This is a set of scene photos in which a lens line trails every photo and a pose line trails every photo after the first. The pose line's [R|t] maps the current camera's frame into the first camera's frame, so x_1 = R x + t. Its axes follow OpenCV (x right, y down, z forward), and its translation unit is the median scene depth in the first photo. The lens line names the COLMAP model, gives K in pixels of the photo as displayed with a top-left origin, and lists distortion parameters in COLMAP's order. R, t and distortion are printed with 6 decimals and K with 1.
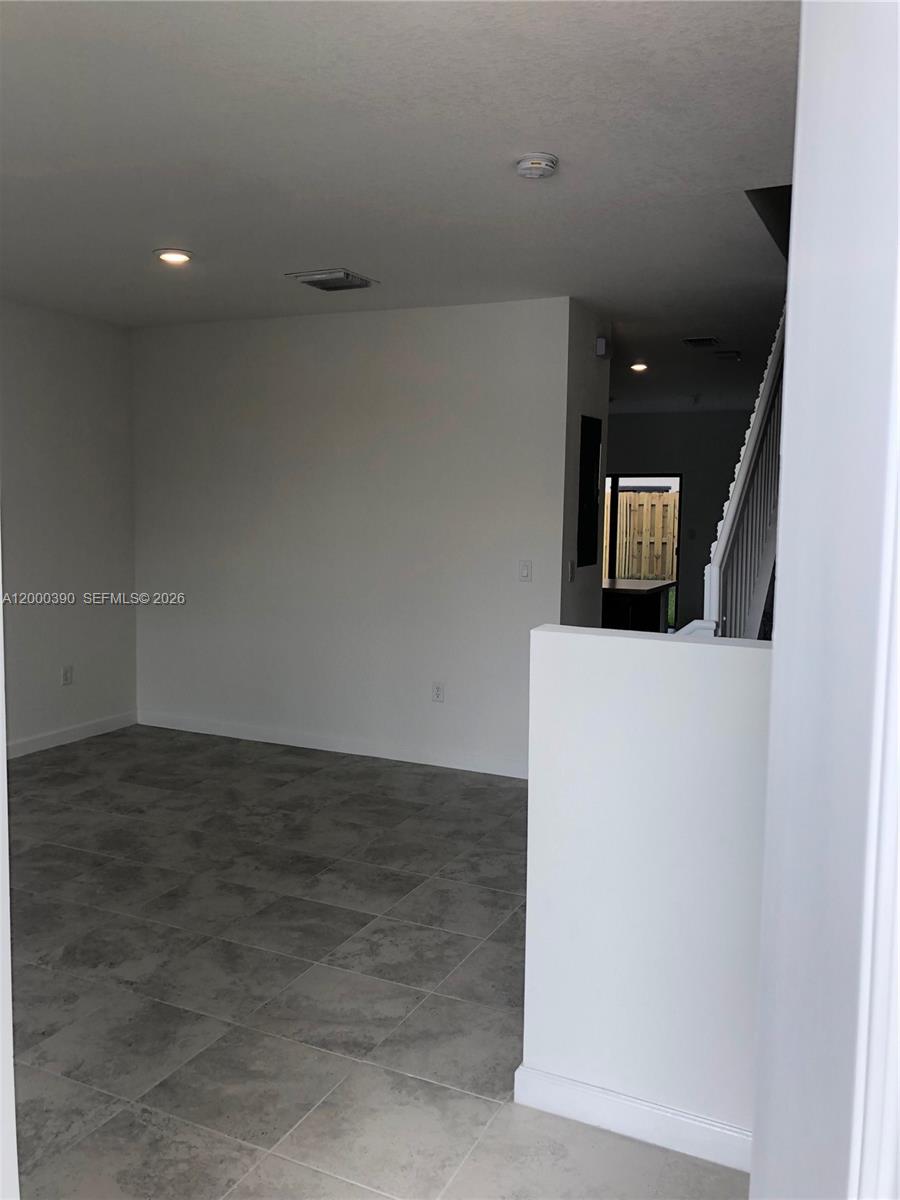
lens RADIAL K [[987.5, 0, 450.1], [0, 987.5, 593.0], [0, 0, 1]] dist [0.004429, 0.002512]
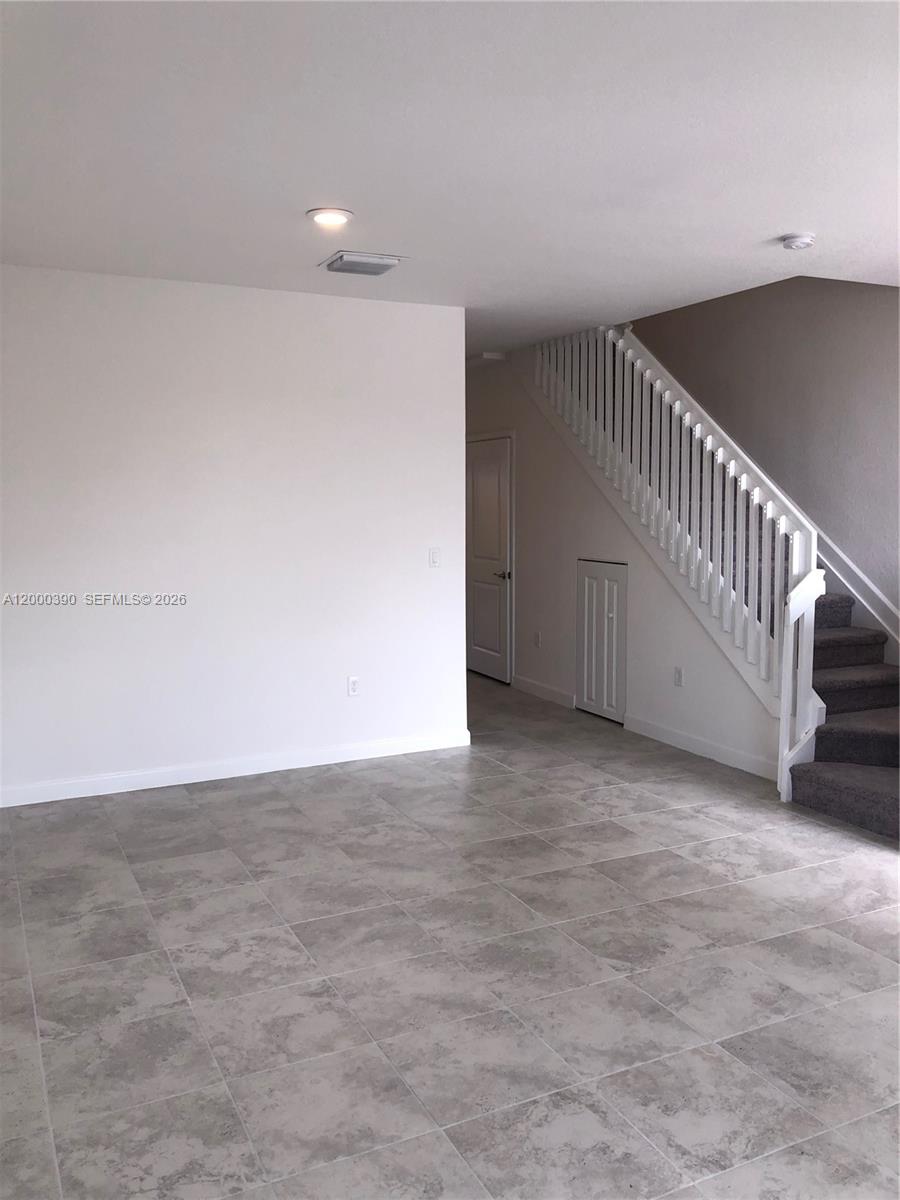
lens RADIAL K [[987.5, 0, 450.1], [0, 987.5, 593.0], [0, 0, 1]] dist [0.004429, 0.002512]
pose [[0.626608, -0.097180, 0.773252, -0.983229], [0.090328, 0.994564, 0.051797, -0.049168], [-0.774082, 0.037390, 0.631980, 0.404667]]
